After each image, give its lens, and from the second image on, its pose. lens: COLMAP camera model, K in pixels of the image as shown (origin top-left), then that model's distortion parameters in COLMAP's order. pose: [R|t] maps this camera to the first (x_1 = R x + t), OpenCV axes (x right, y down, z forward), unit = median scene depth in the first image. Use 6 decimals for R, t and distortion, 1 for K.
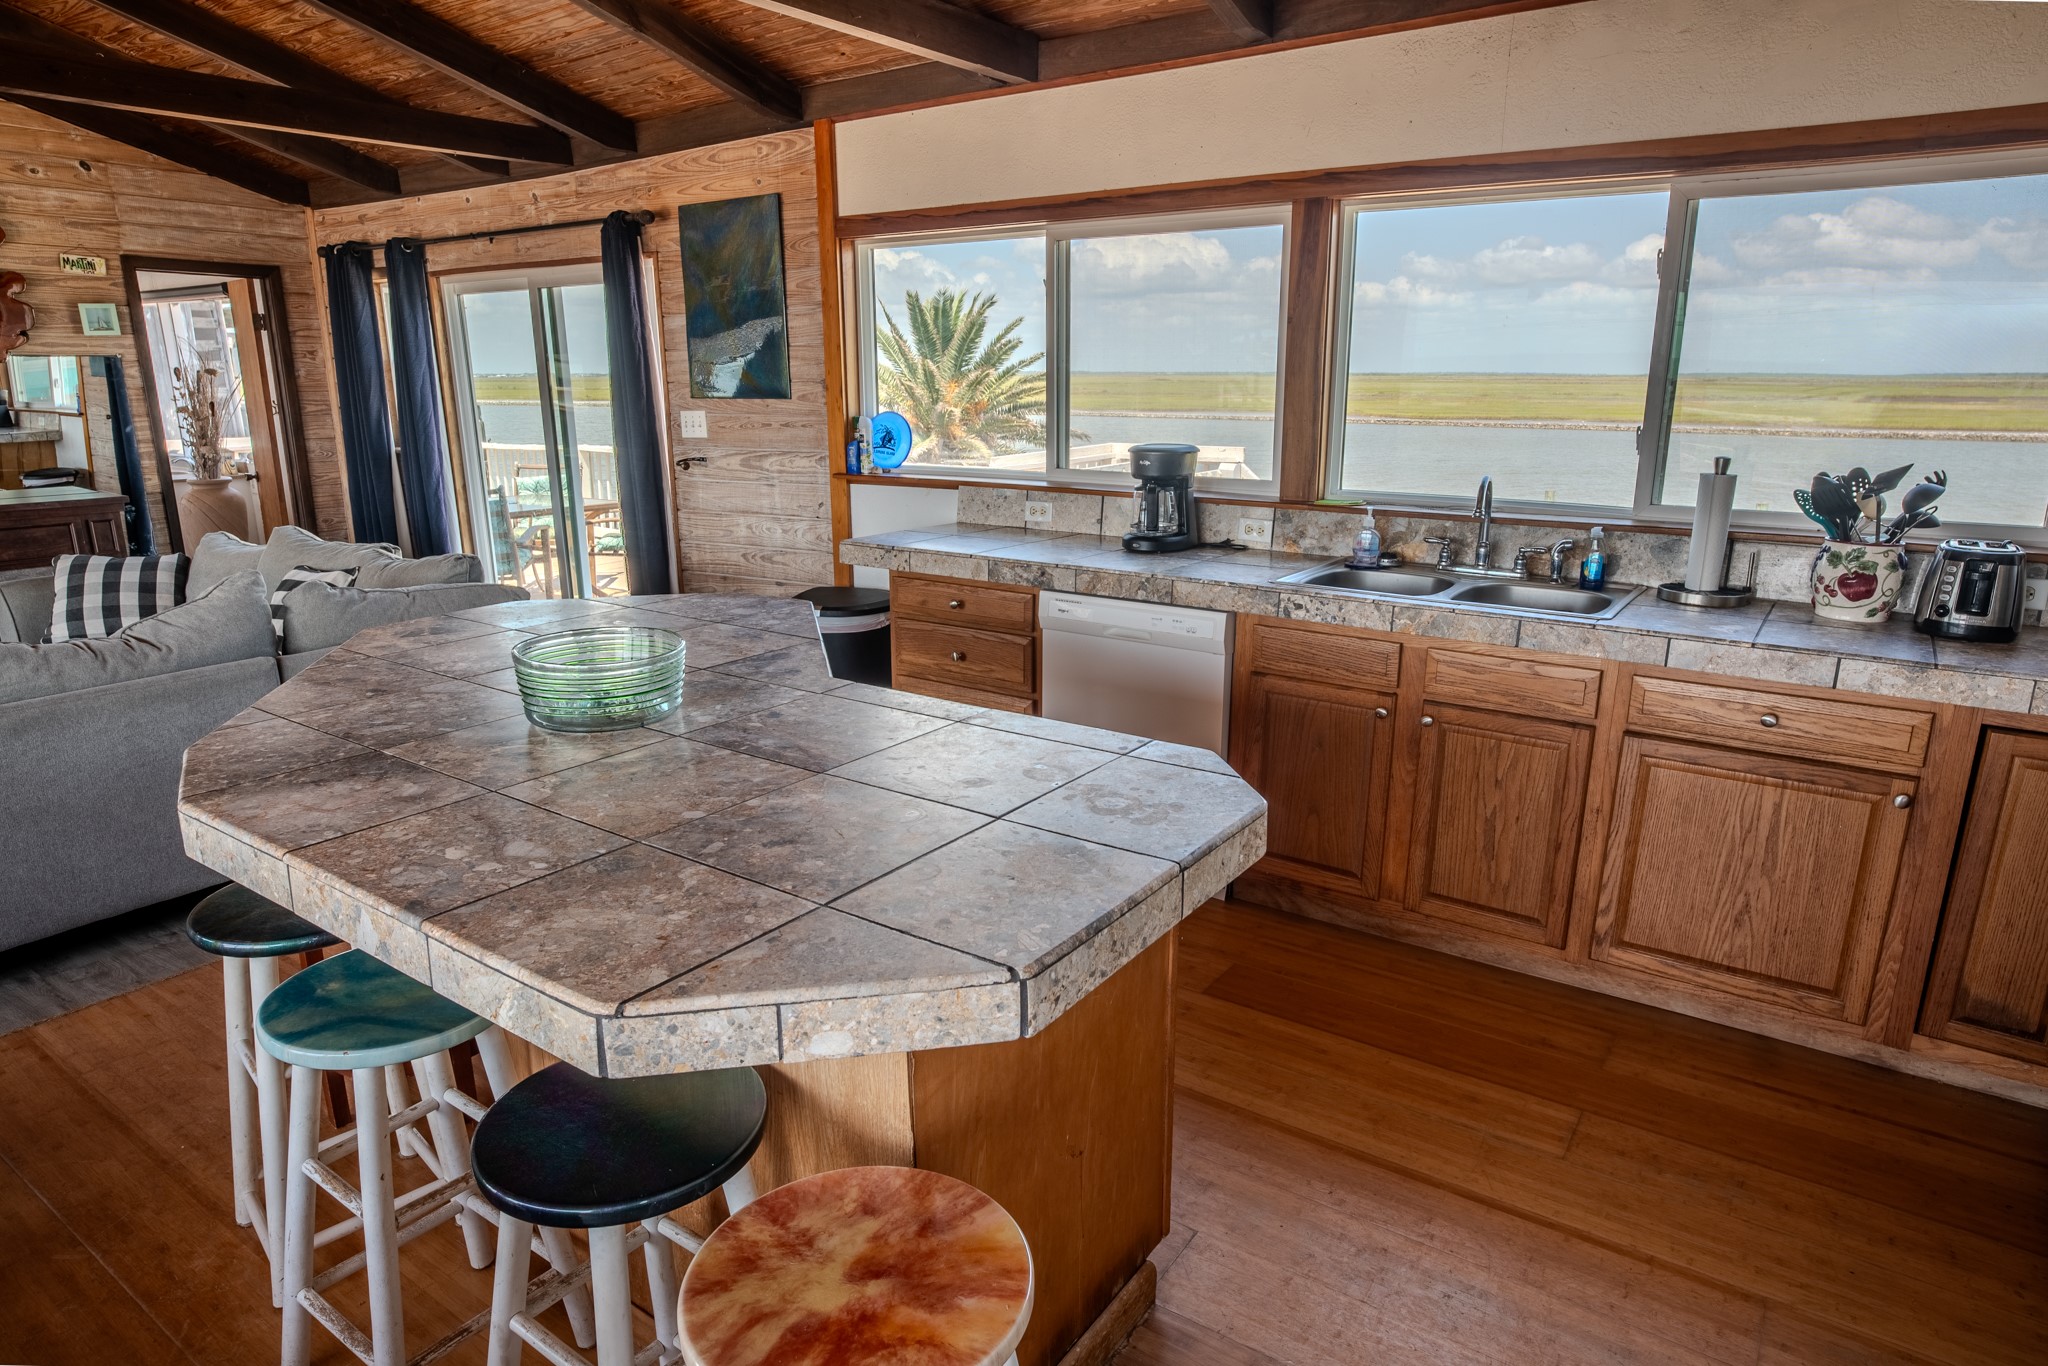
lens RADIAL K [[1195.4, 0, 1018.8], [0, 1195.4, 680.7], [0, 0, 1]] dist [-0.033870, 0.024726]
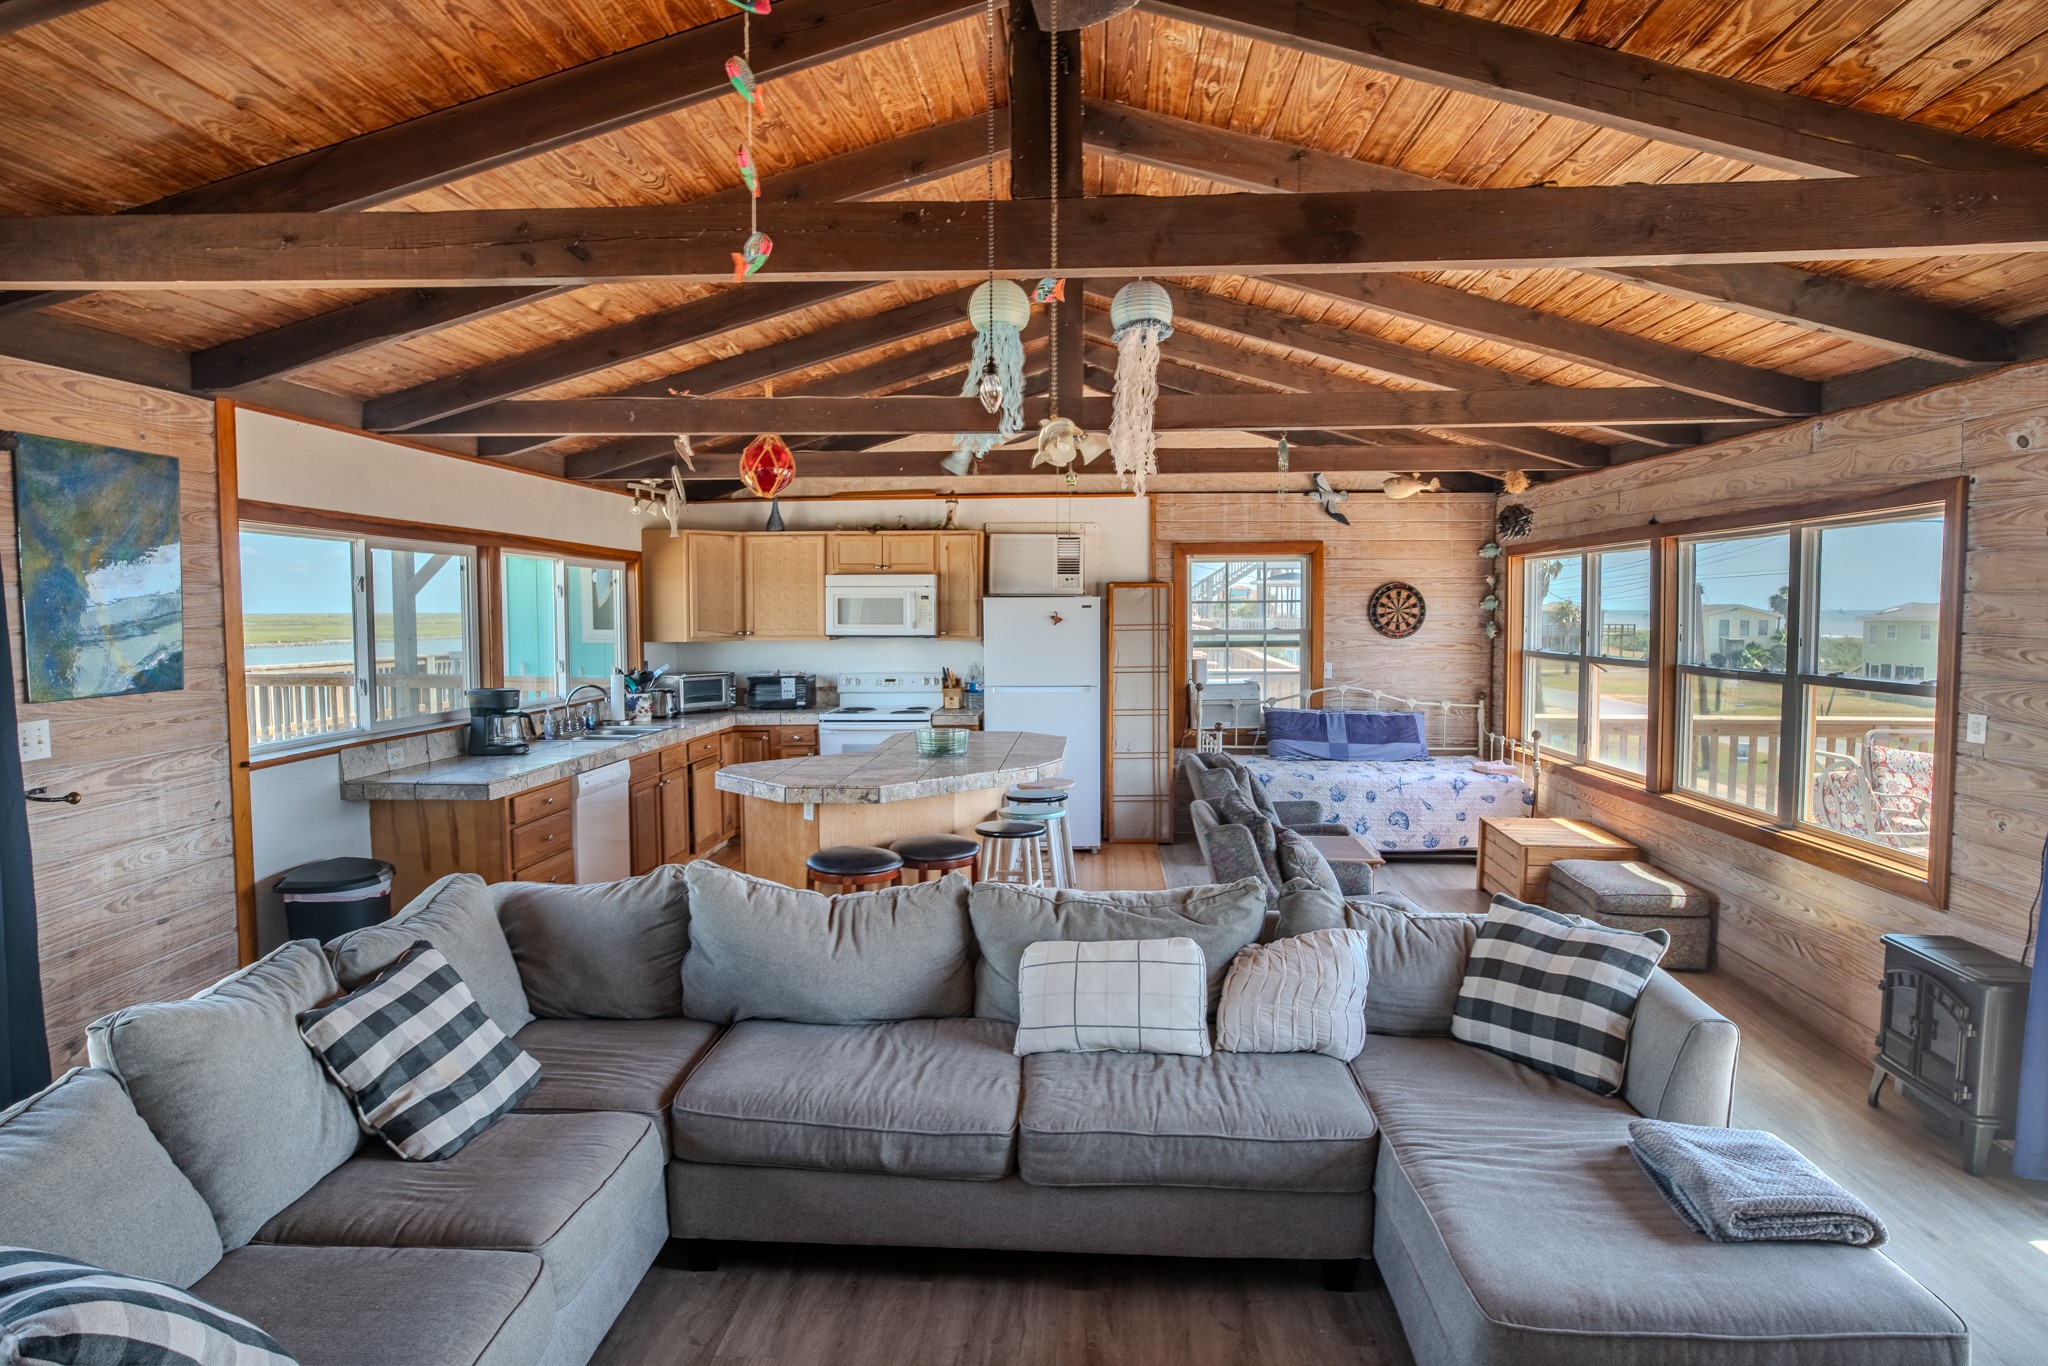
lens RADIAL K [[1195.4, 0, 1023.3], [0, 1195.4, 673.6], [0, 0, 1]] dist [-0.033870, 0.024726]
pose [[-0.510269, -0.045715, 0.858799, -0.626603], [0.218606, 0.958893, 0.180931, -0.138629], [-0.831768, 0.280062, -0.479300, 0.466527]]
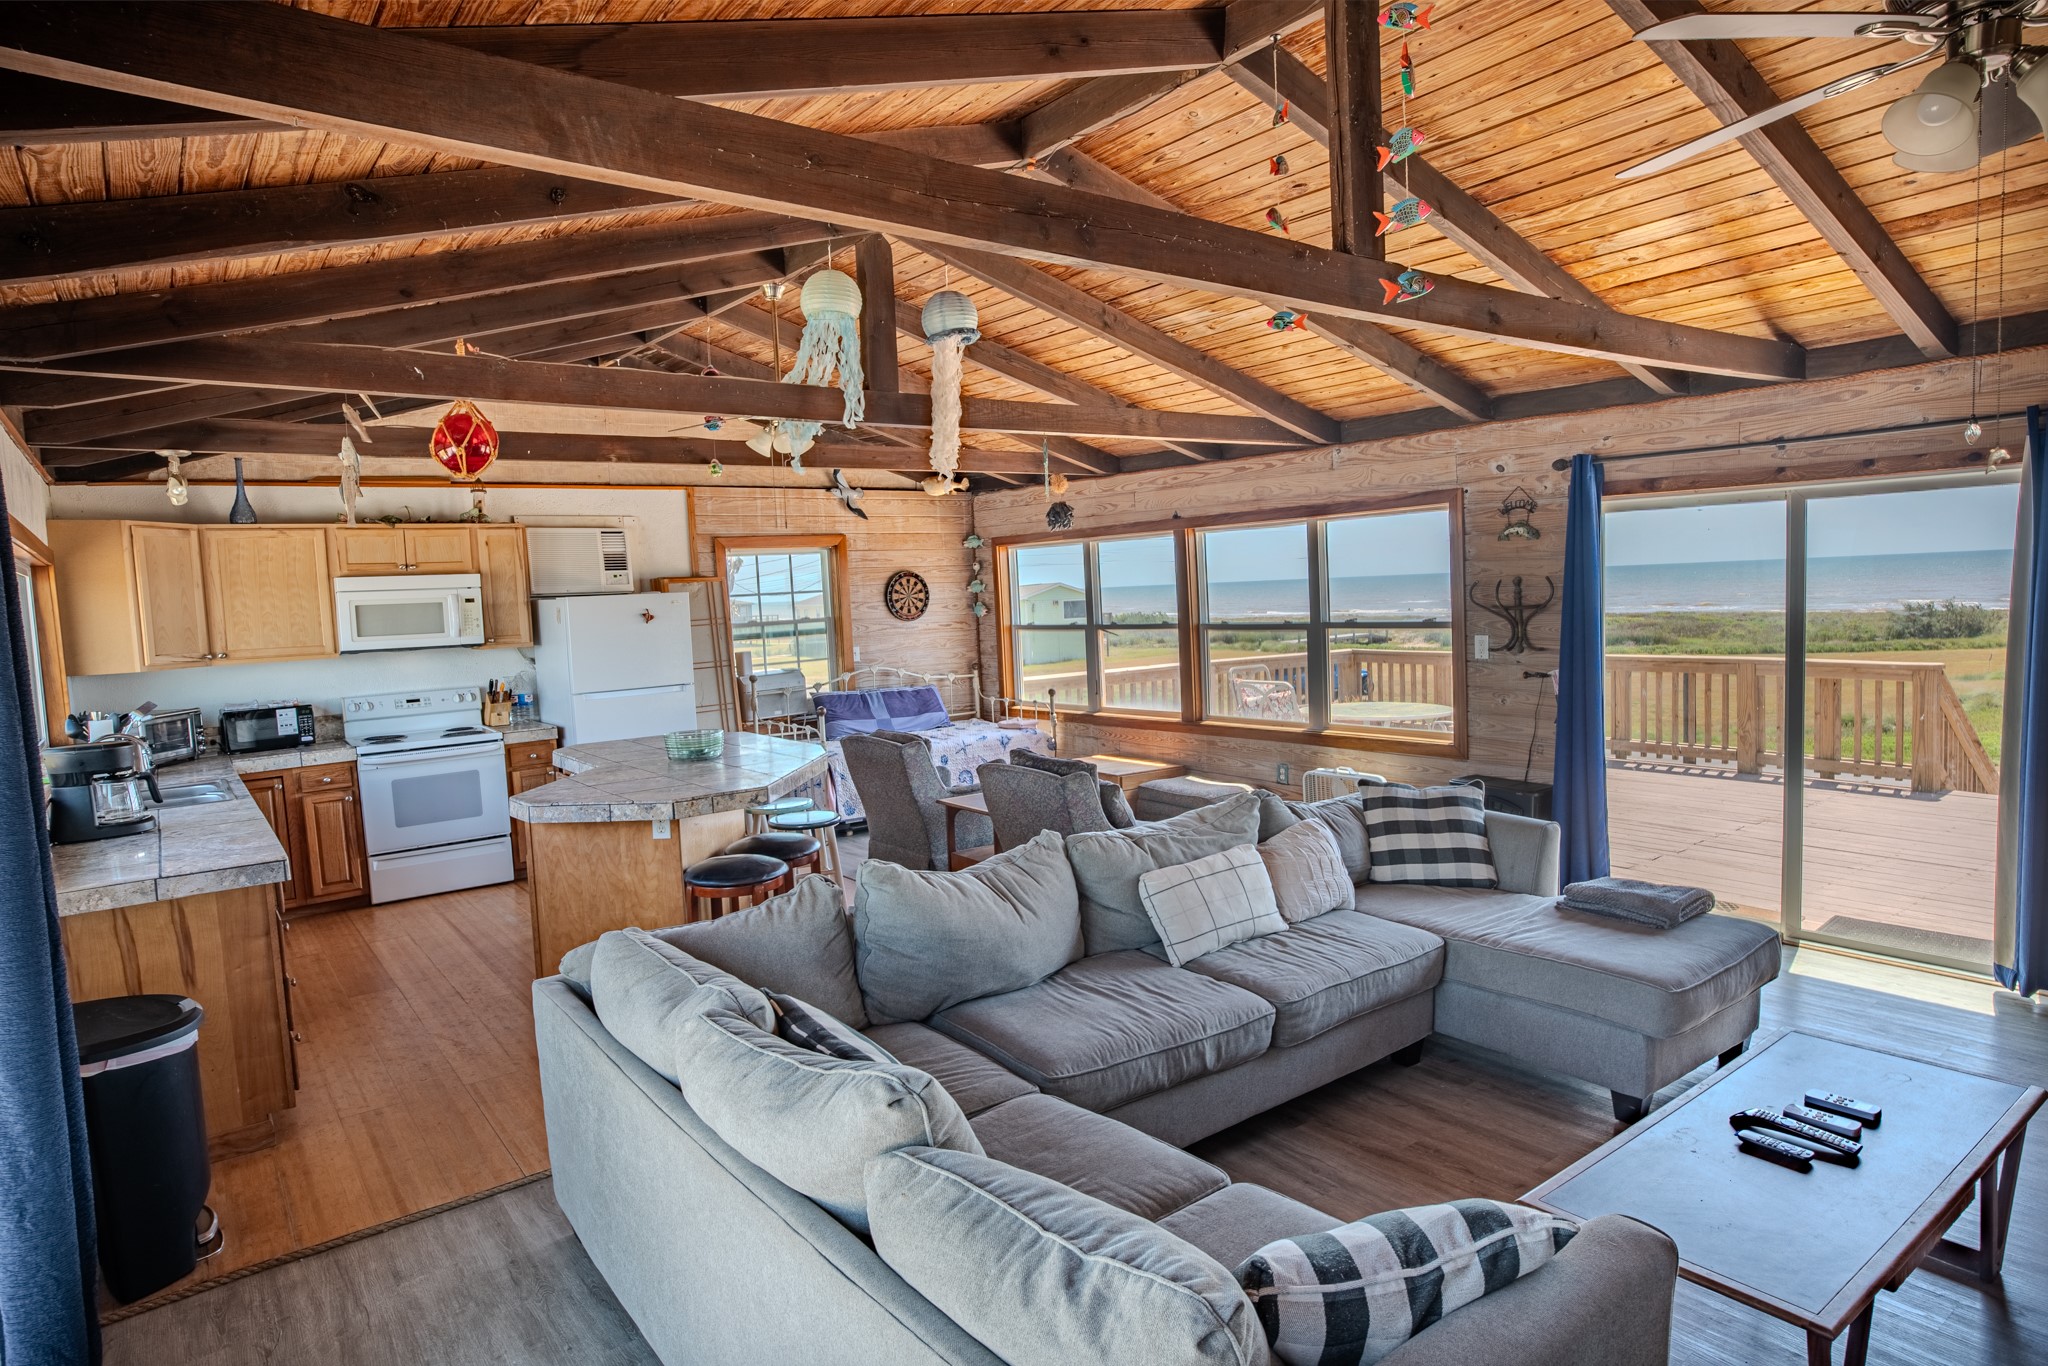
lens RADIAL K [[1195.4, 0, 1029.2], [0, 1195.4, 673.4], [0, 0, 1]] dist [-0.033870, 0.024726]
pose [[-0.950502, 0.019383, 0.310114, -0.411011], [0.119455, 0.944144, 0.307119, -0.193738], [-0.286840, 0.328962, -0.899726, 0.678931]]
